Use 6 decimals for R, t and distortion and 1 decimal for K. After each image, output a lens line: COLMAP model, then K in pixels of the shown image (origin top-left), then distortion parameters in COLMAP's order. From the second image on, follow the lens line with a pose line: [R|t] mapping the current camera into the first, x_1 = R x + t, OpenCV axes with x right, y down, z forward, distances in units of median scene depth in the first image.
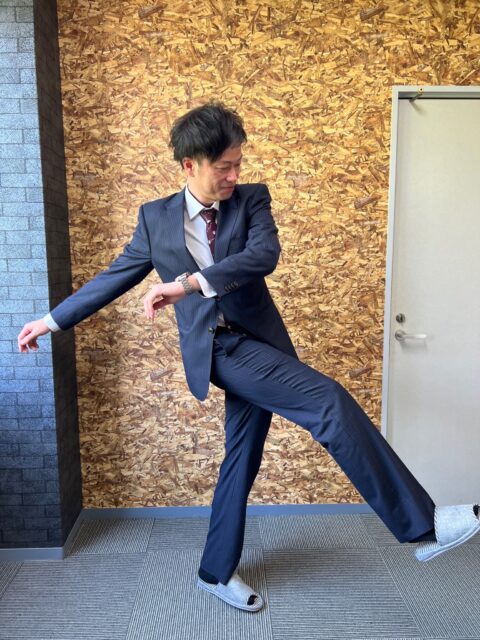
lens RADIAL K [[469.9, 0, 239.6], [0, 469.9, 317.6], [0, 0, 1]] dist [0.038007, -0.042706]
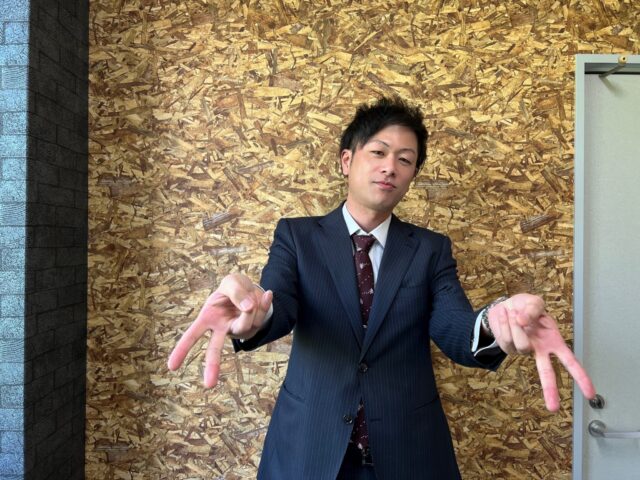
lens RADIAL K [[469.9, 0, 325.1], [0, 469.9, 241.2], [0, 0, 1]] dist [0.038007, -0.042706]
pose [[0.999410, 0.013404, -0.031626, -0.006770], [-0.017386, 0.991467, -0.129196, -0.134150], [0.029624, 0.129670, 0.991115, 0.357823]]
